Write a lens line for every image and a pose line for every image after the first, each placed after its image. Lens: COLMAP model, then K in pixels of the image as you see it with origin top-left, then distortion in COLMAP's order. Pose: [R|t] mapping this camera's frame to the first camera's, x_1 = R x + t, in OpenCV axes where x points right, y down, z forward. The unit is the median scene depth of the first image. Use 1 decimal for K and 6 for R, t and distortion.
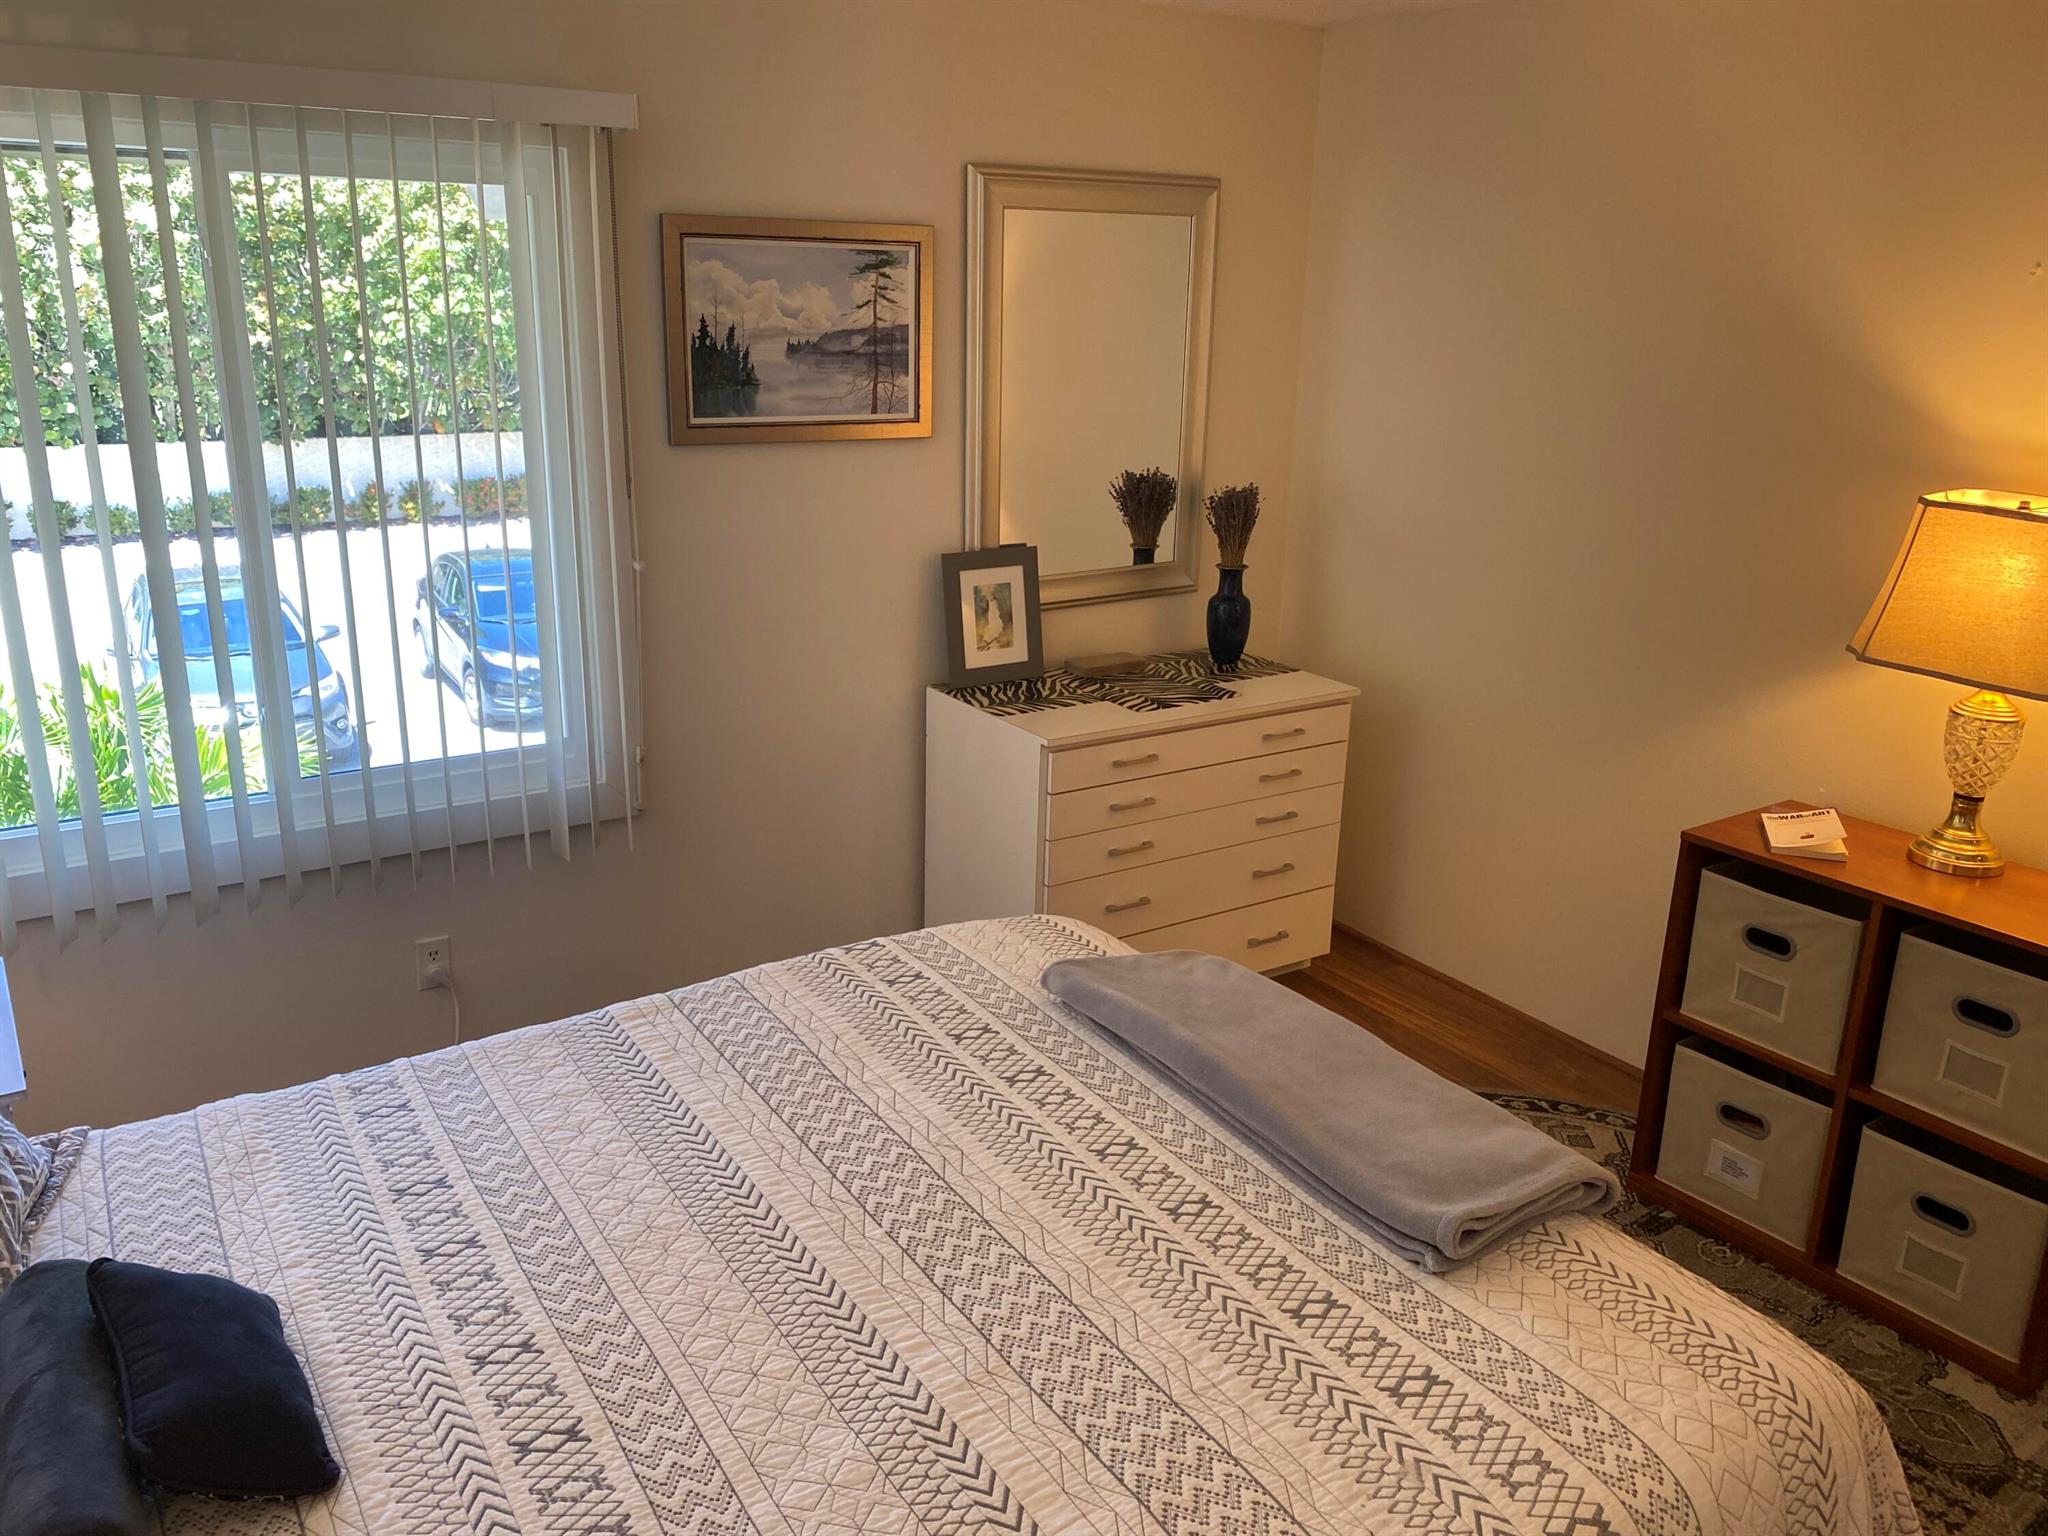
lens RADIAL K [[1557.8, 0, 1013.1], [0, 1557.8, 755.3], [0, 0, 1]] dist [0.035602, -0.053017]
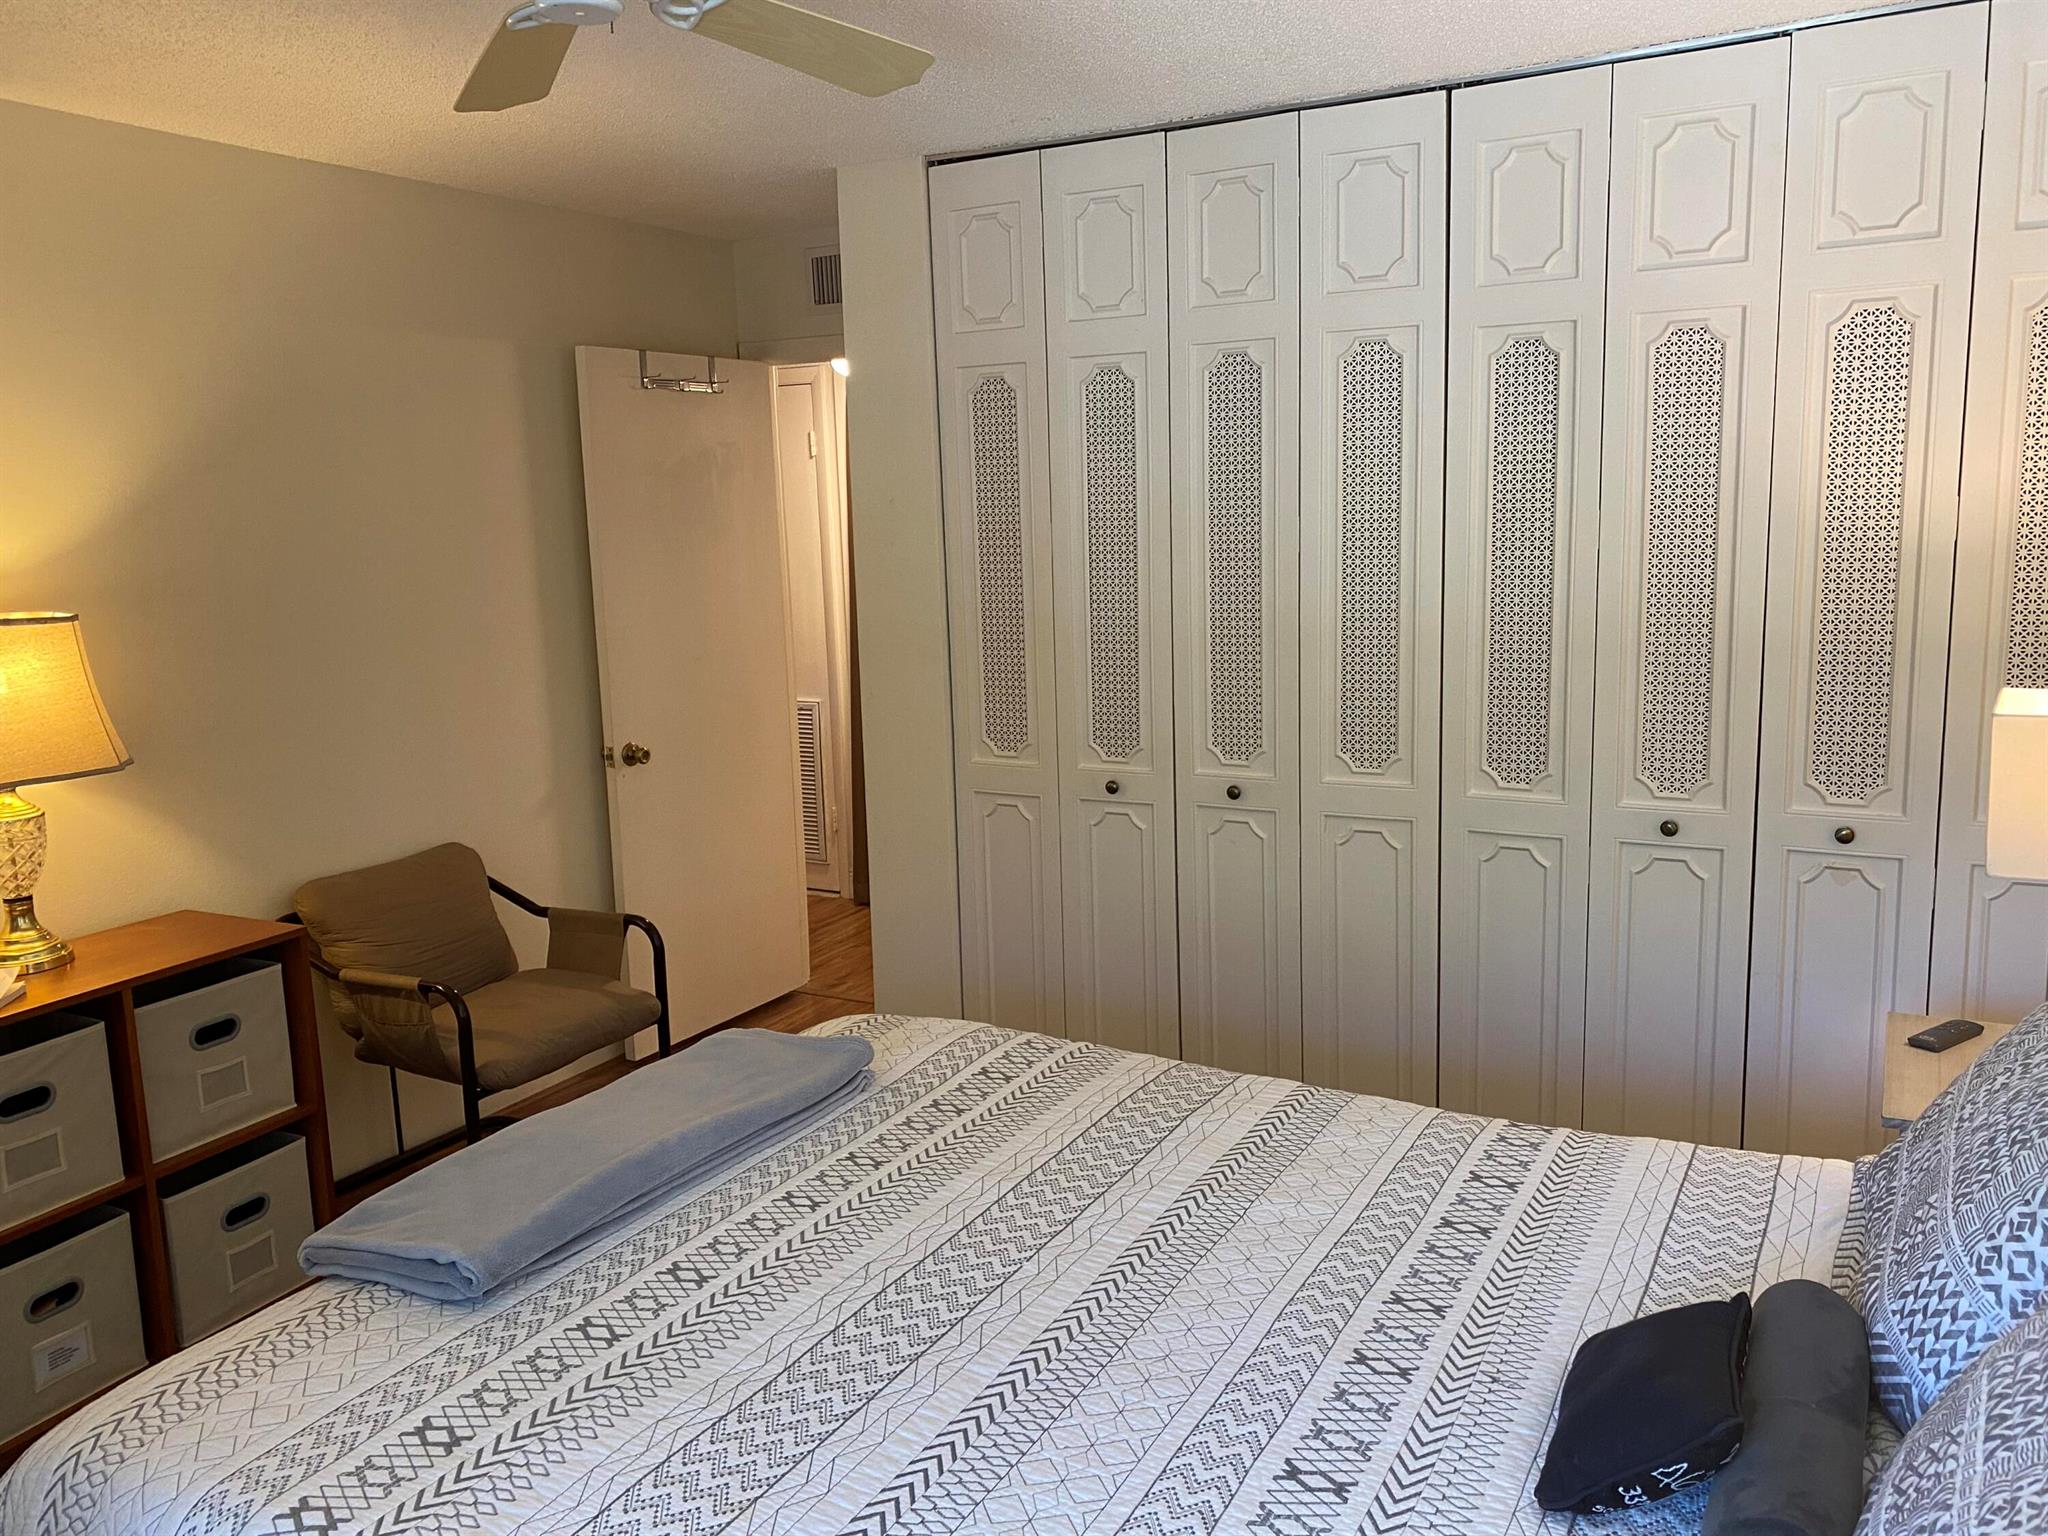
lens RADIAL K [[1557.8, 0, 1018.4], [0, 1557.8, 764.1], [0, 0, 1]] dist [0.035602, -0.053017]
pose [[-0.467132, -0.164087, 0.868828, -0.832571], [0.277230, 0.905898, 0.320143, -0.289176], [-0.839602, 0.390415, -0.377684, 1.155124]]
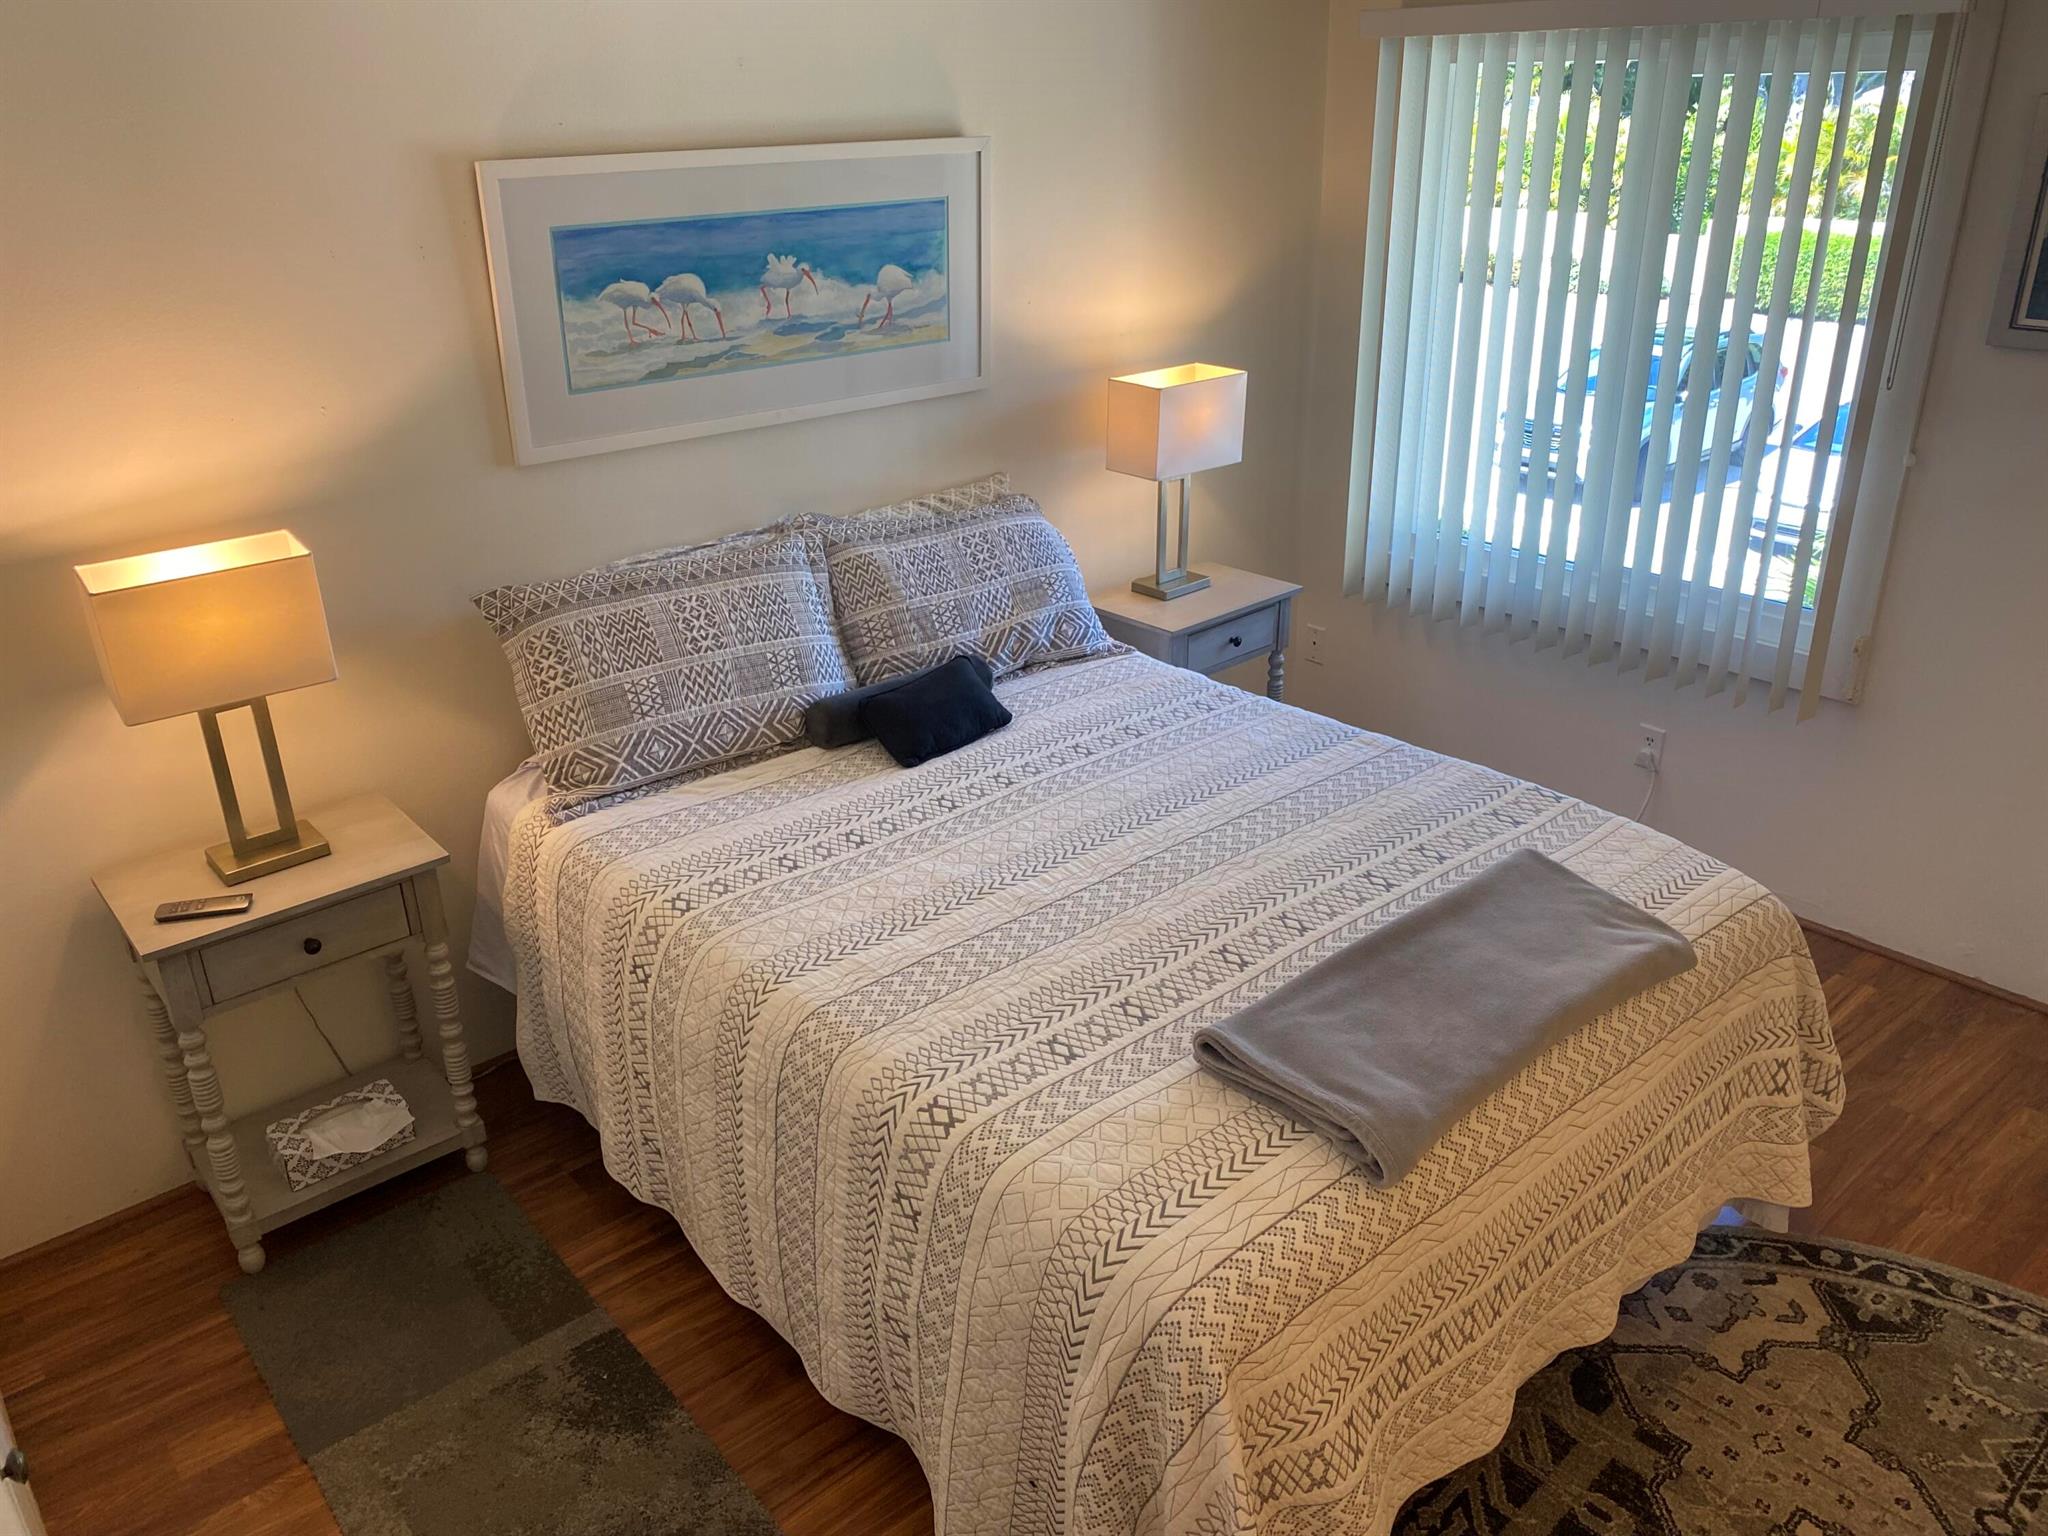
lens RADIAL K [[1557.8, 0, 1017.8], [0, 1557.8, 769.1], [0, 0, 1]] dist [0.035602, -0.053017]
pose [[0.118113, 0.384810, -0.915407, 1.164297], [-0.259188, 0.901851, 0.345669, -0.243193], [0.958577, 0.196435, 0.206258, 0.503018]]
